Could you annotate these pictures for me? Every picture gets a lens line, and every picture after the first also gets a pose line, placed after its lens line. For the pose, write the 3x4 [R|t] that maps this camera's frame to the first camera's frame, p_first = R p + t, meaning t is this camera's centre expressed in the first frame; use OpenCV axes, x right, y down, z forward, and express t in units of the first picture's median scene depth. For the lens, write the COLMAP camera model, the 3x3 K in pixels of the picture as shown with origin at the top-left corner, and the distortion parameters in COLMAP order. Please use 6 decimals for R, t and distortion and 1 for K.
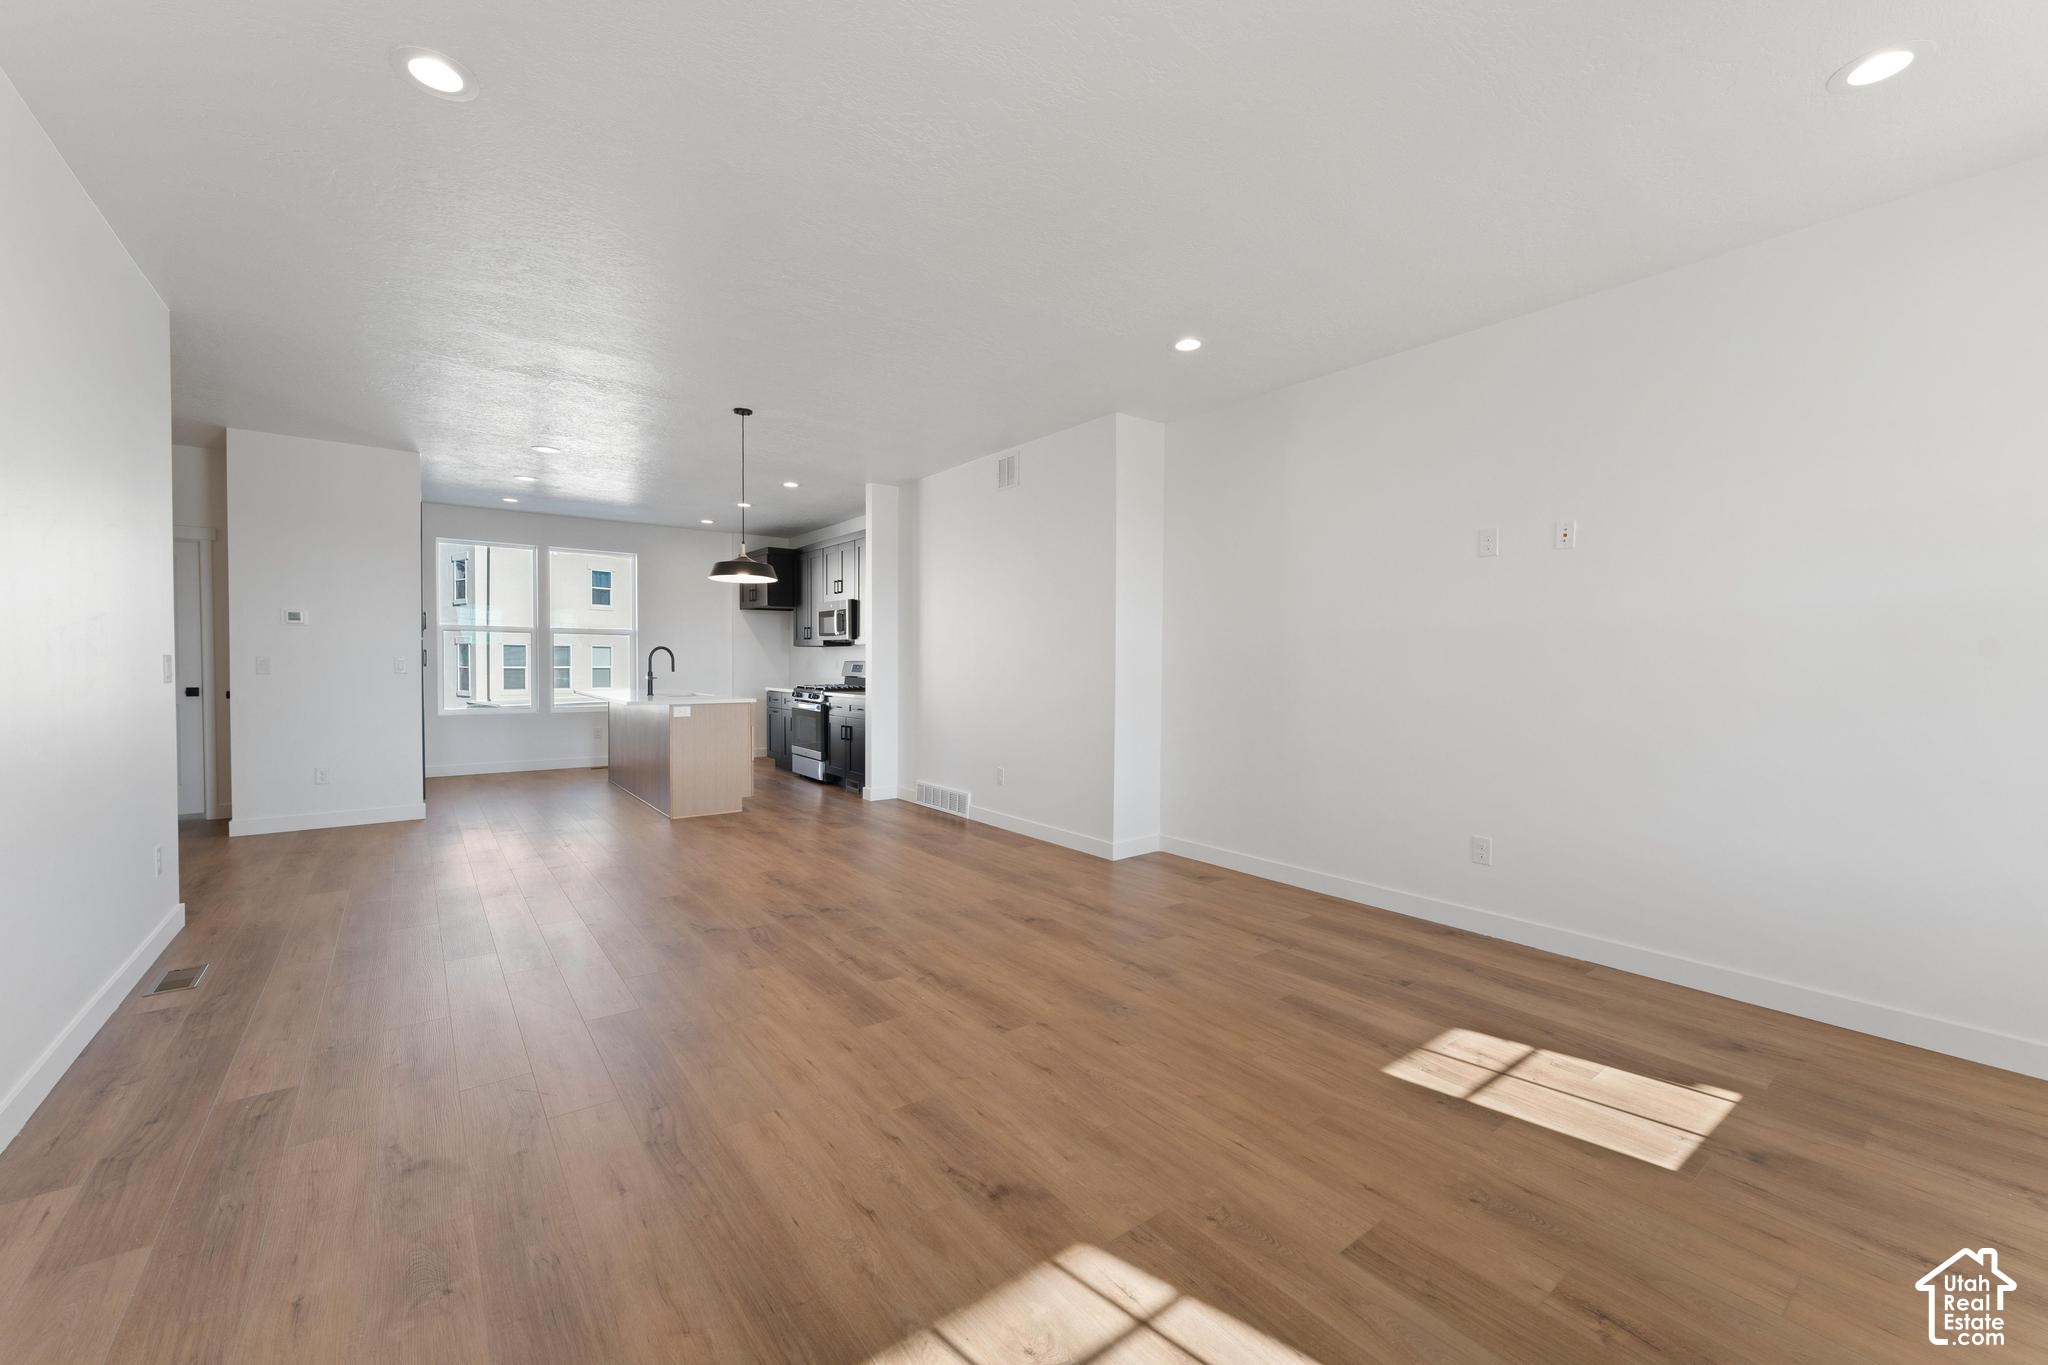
lens RADIAL K [[819.6, 0, 1015.7], [0, 819.6, 674.1], [0, 0, 1]] dist [0.003489, -0.000006]
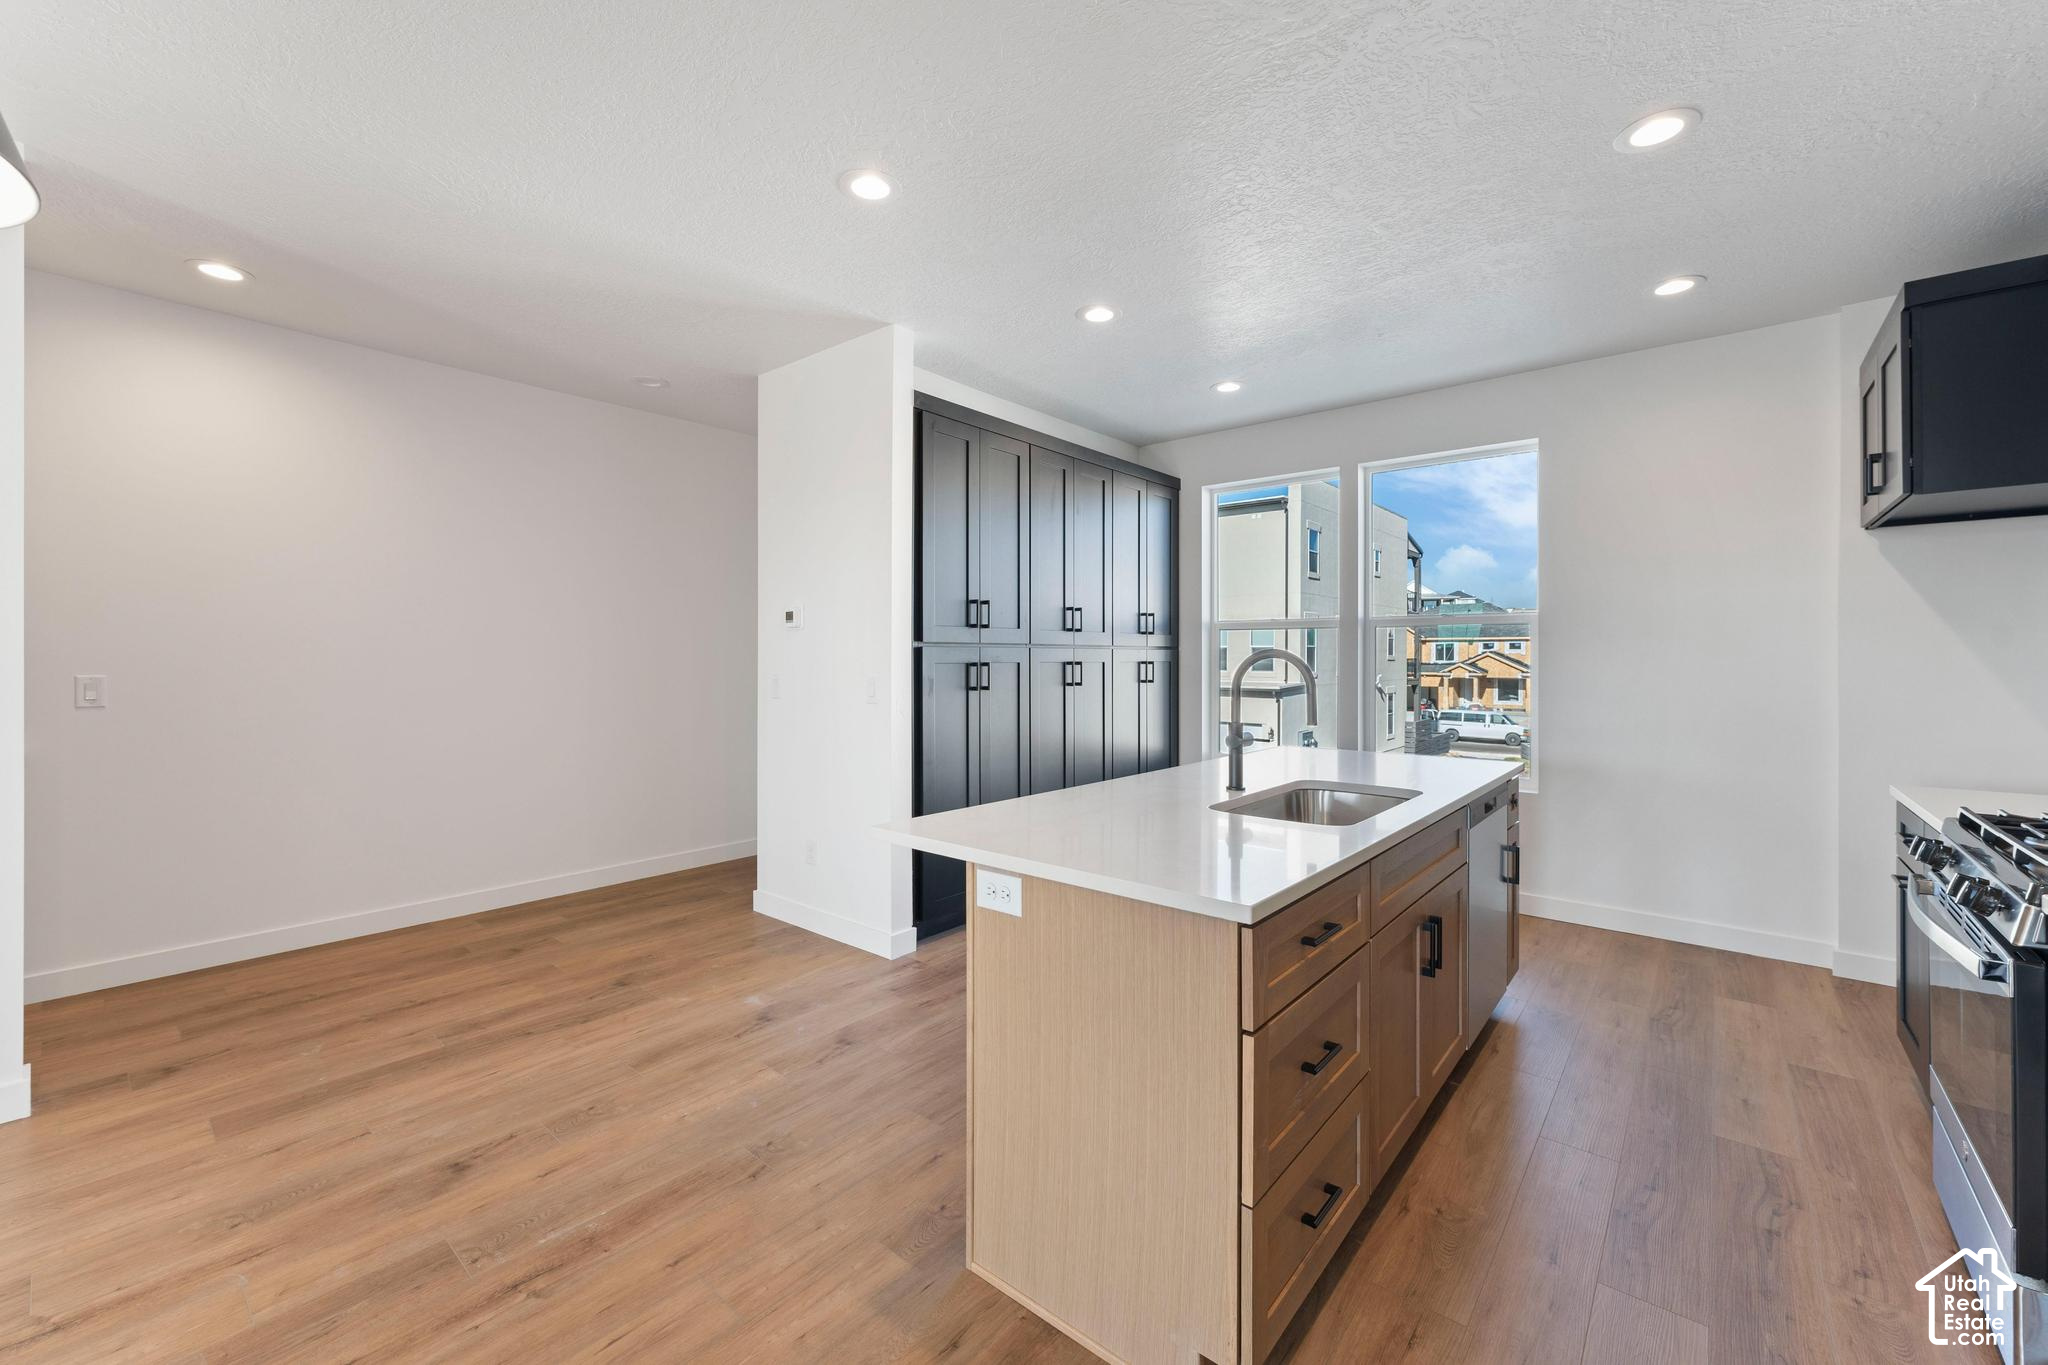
lens RADIAL K [[819.6, 0, 1022.2], [0, 819.6, 660.8], [0, 0, 1]] dist [0.003489, -0.000006]
pose [[0.217883, -0.003136, -0.975970, -0.096027], [-0.016103, 0.999847, -0.006807, -0.020249], [0.975842, 0.017199, 0.217799, 0.662348]]
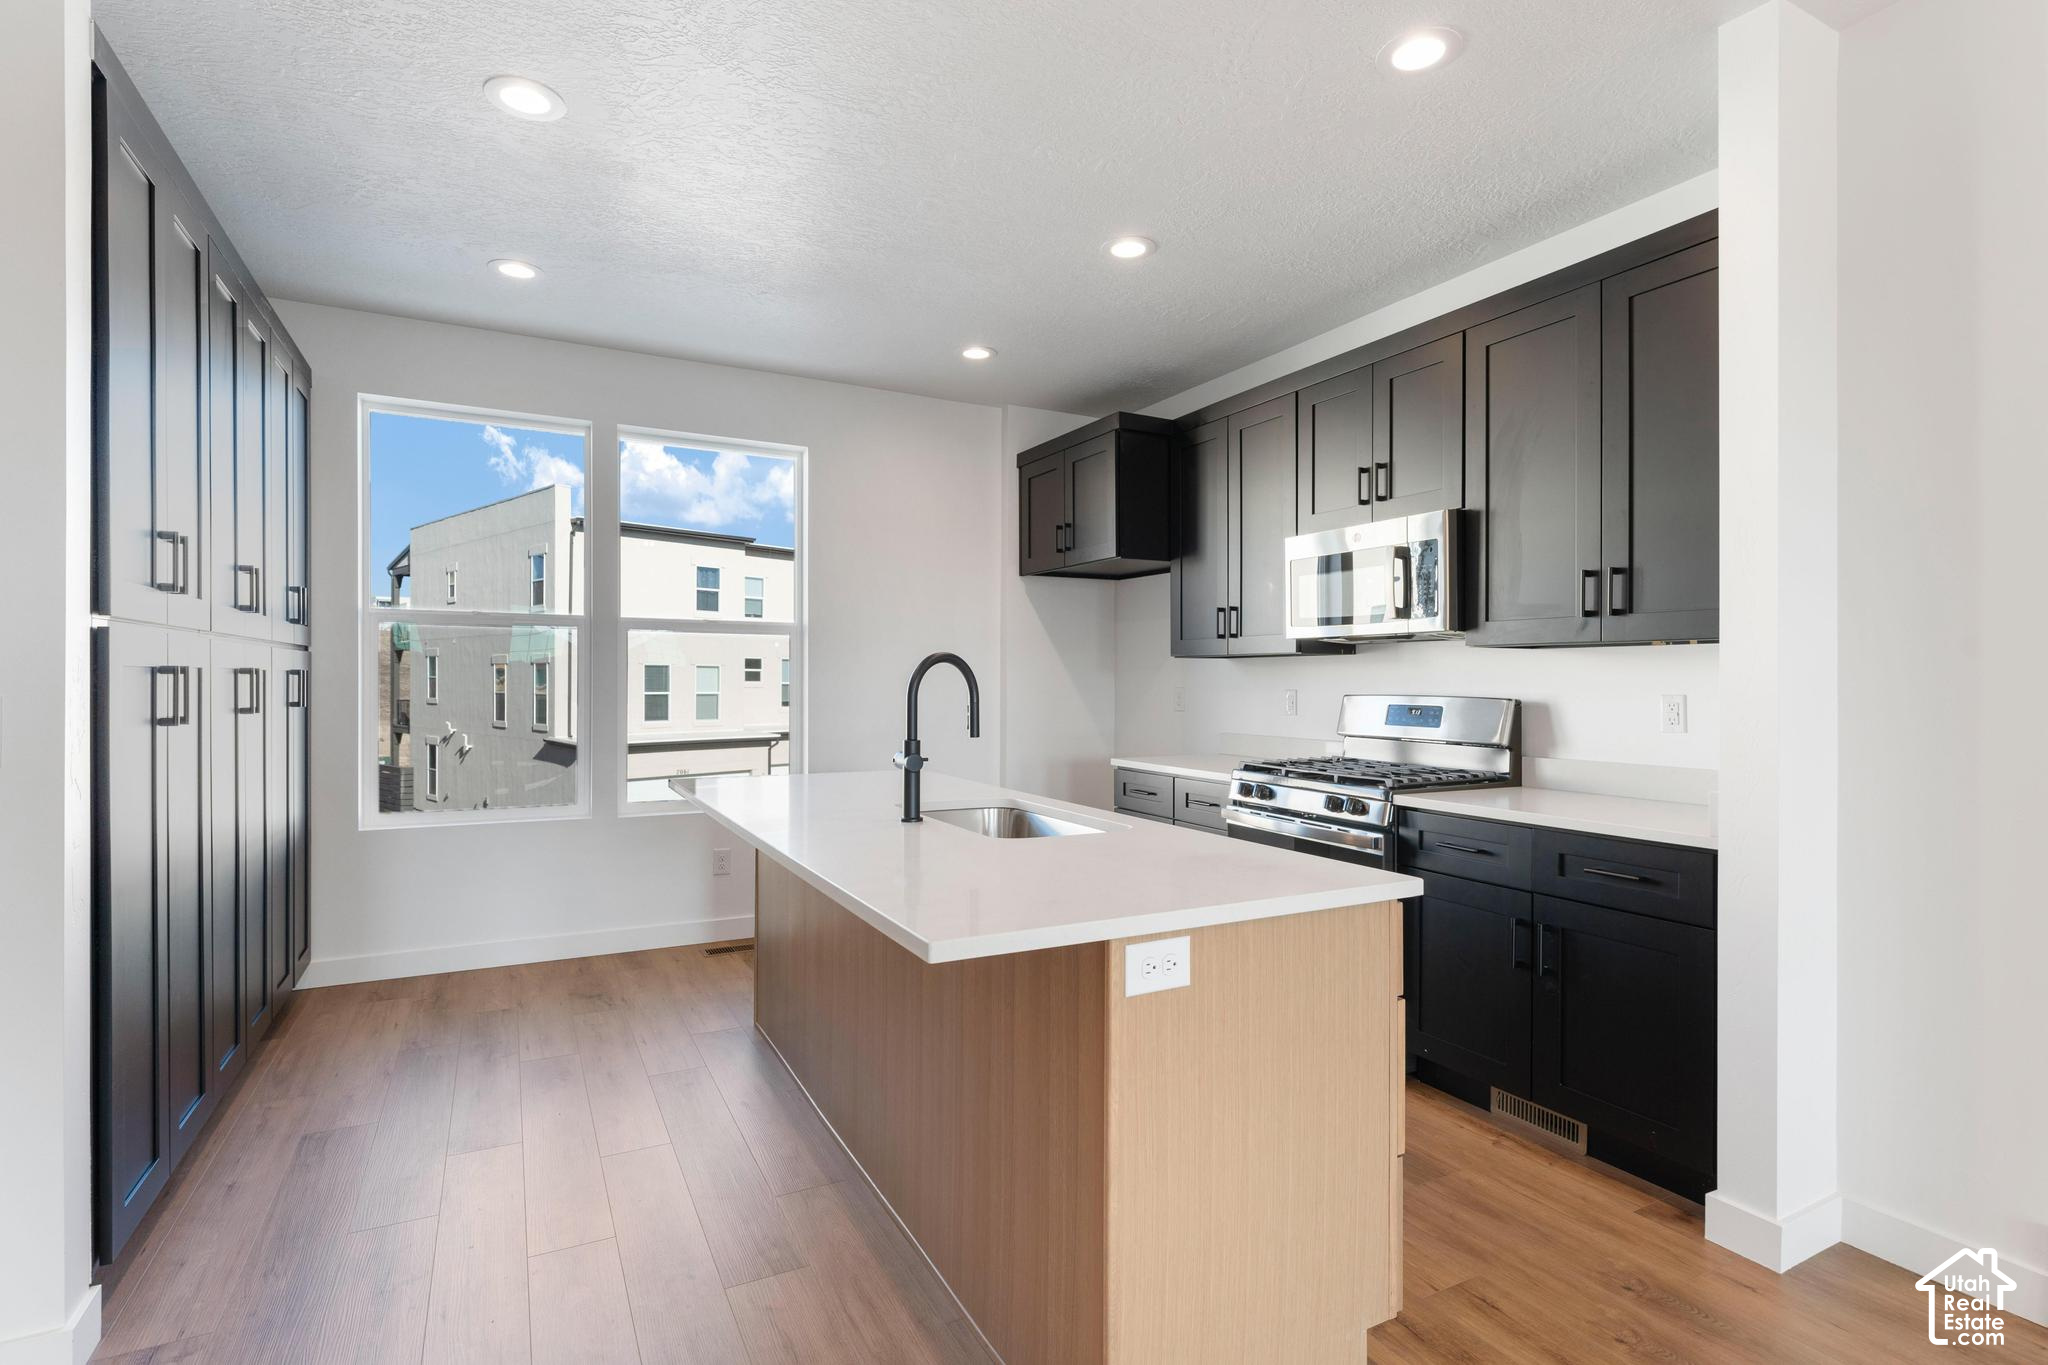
lens RADIAL K [[987.4, 0, 1008.5], [0, 987.4, 681.0], [0, 0, 1]] dist [-0.004382, -0.003116]
pose [[0.986040, -0.002331, -0.166490, -0.280875], [-0.000447, 0.999861, -0.016651, -0.014140], [0.166506, 0.016493, 0.985903, 0.524969]]
